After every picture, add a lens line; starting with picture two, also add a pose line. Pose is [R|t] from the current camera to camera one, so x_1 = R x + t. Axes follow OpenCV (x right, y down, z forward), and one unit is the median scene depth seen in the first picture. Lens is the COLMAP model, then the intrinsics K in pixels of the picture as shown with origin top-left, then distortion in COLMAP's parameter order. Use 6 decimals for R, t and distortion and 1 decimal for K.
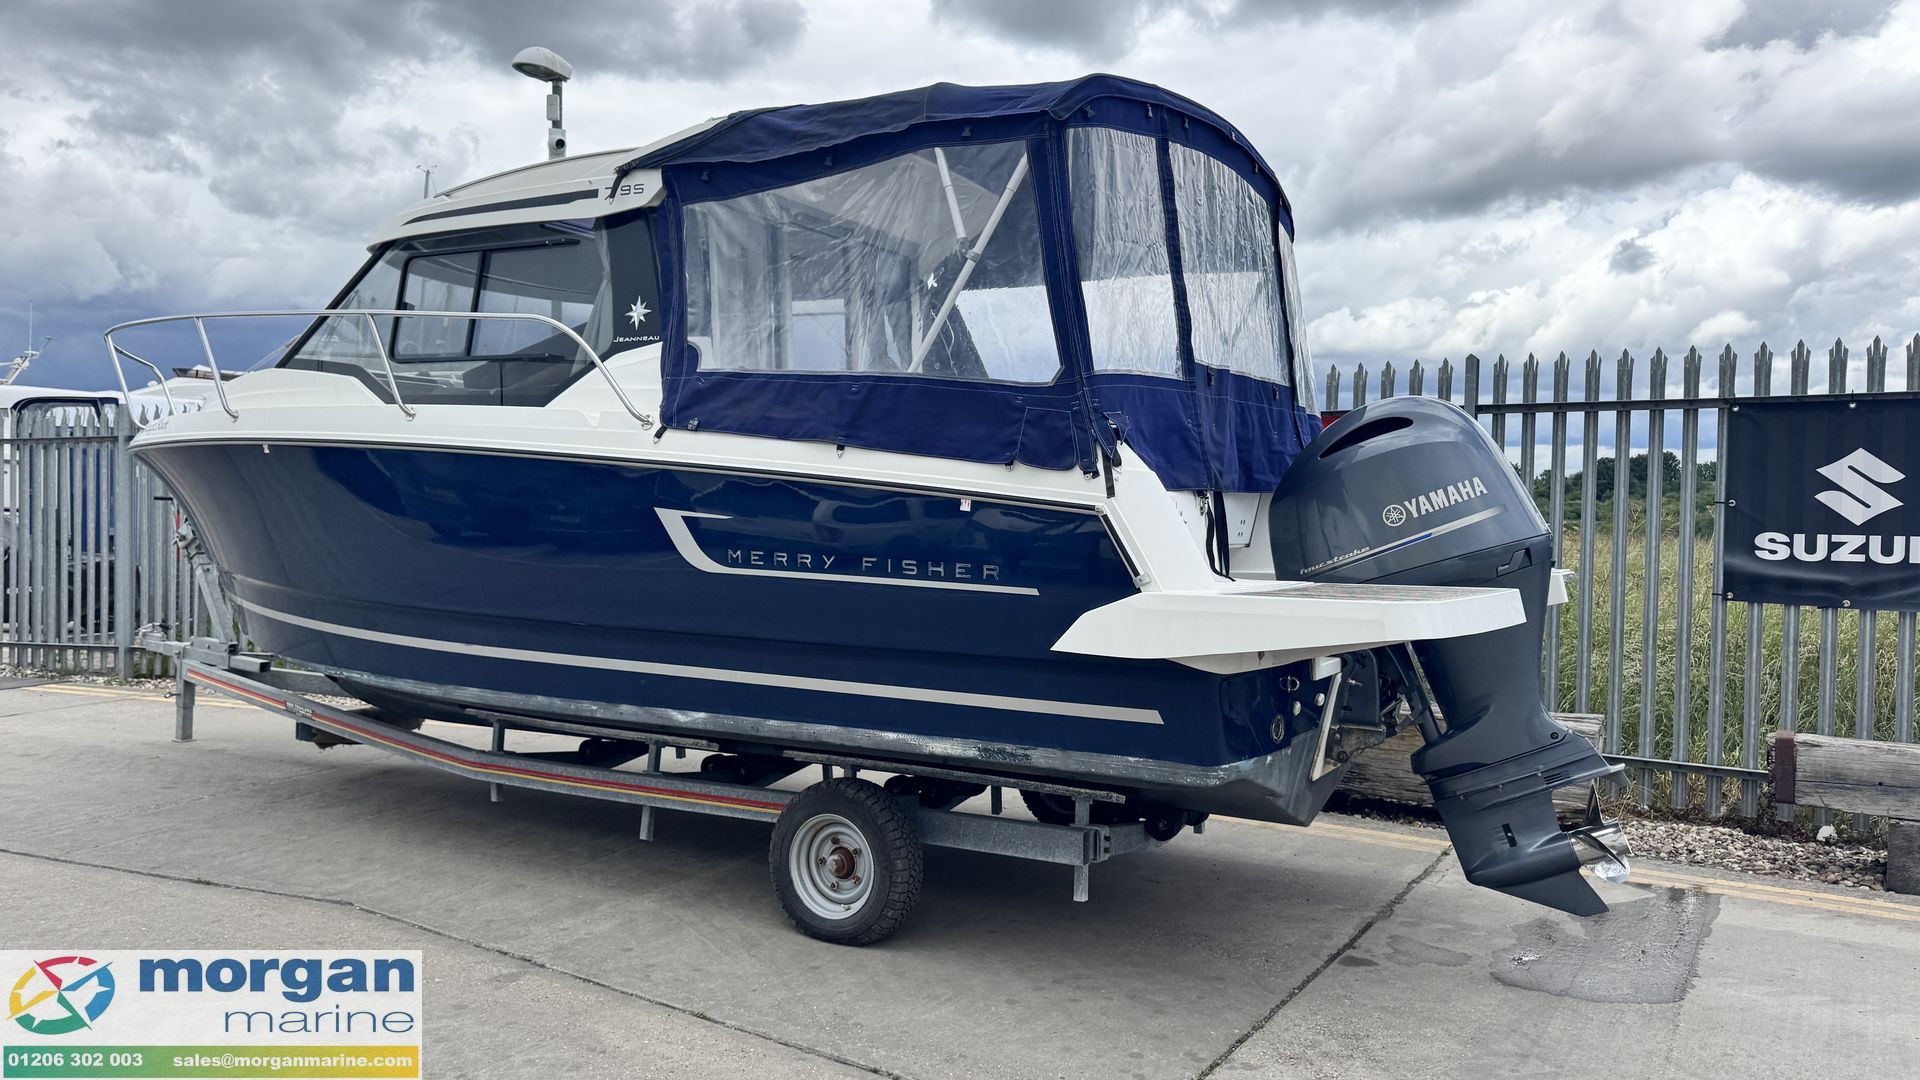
lens RADIAL K [[1345.4, 0, 976.6], [0, 1345.4, 539.1], [0, 0, 1]] dist [0.065137, -0.065672]
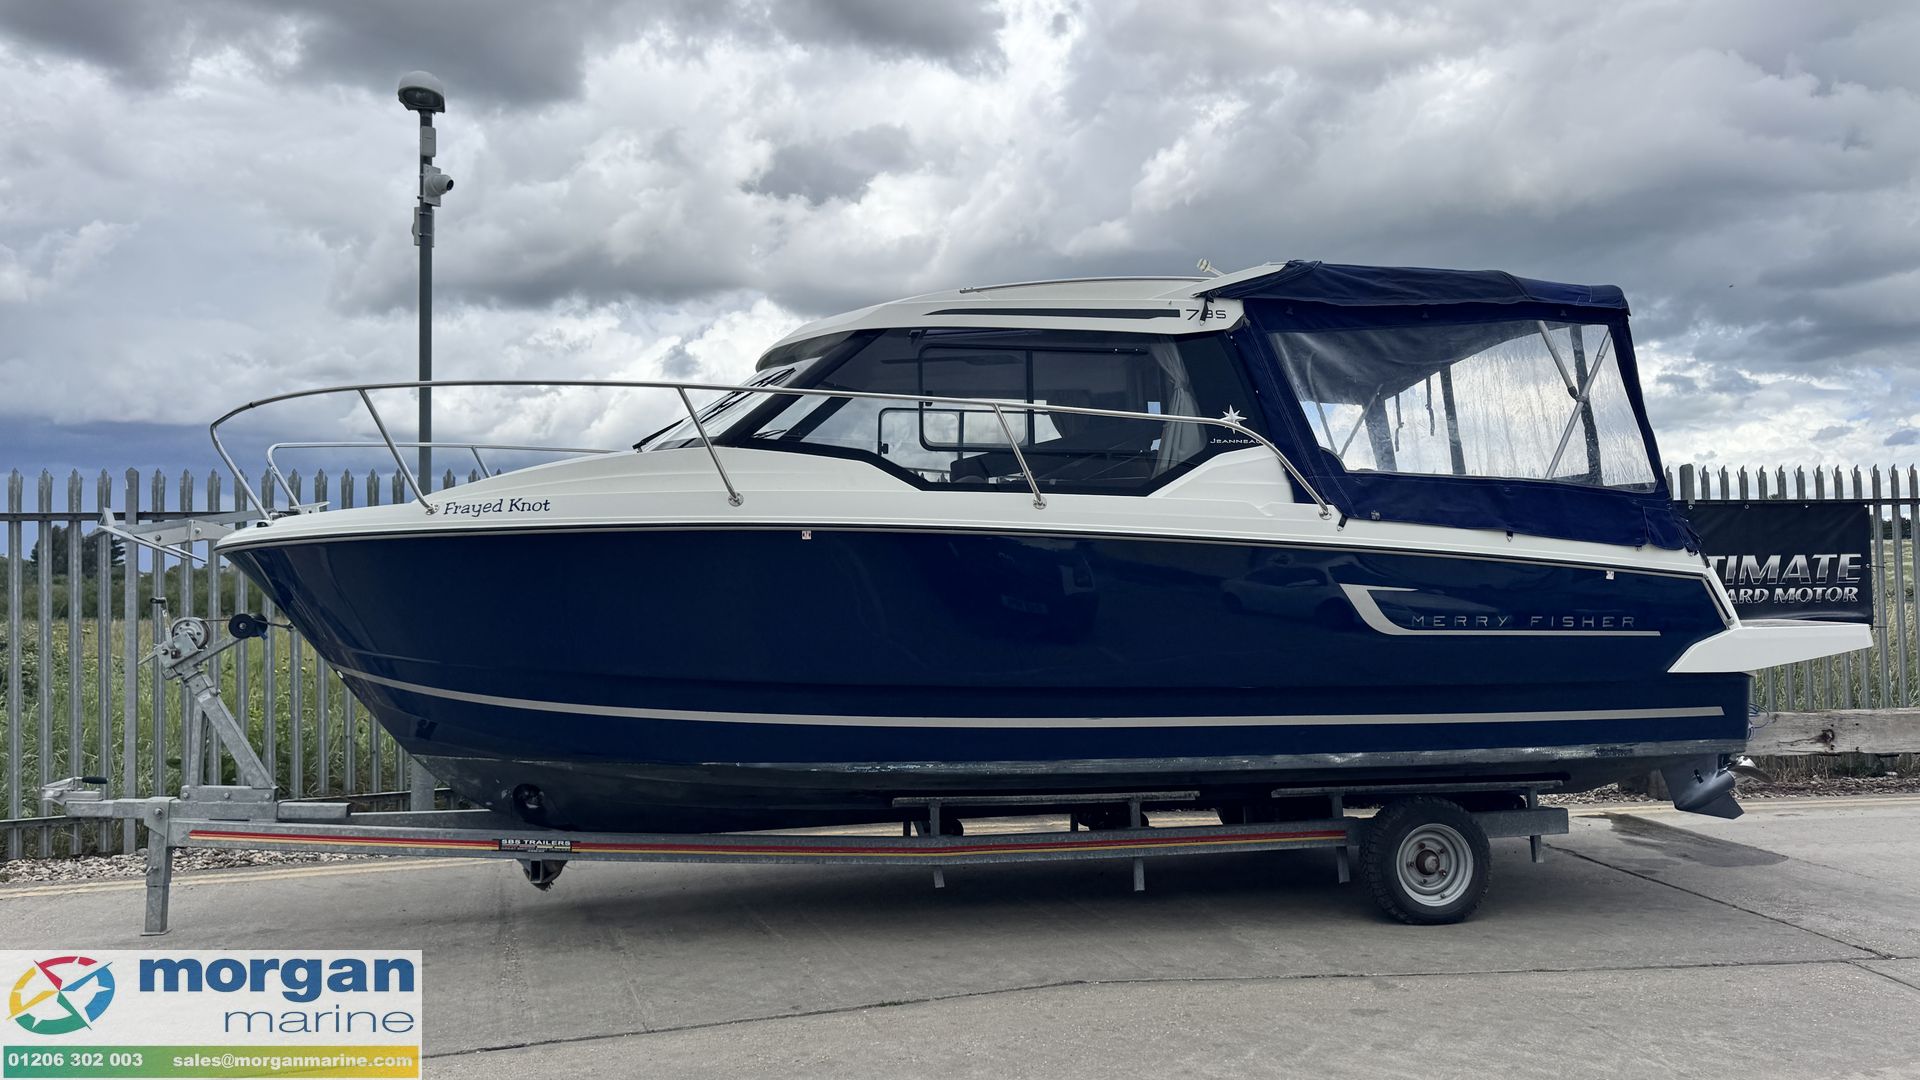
lens RADIAL K [[1345.4, 0, 955.8], [0, 1345.4, 539.7], [0, 0, 1]] dist [0.065137, -0.065672]
pose [[0.780104, -0.000954, 0.625649, -0.709109], [0.039641, 0.998065, -0.047905, -0.010467], [-0.624393, 0.062172, 0.778633, 0.152138]]
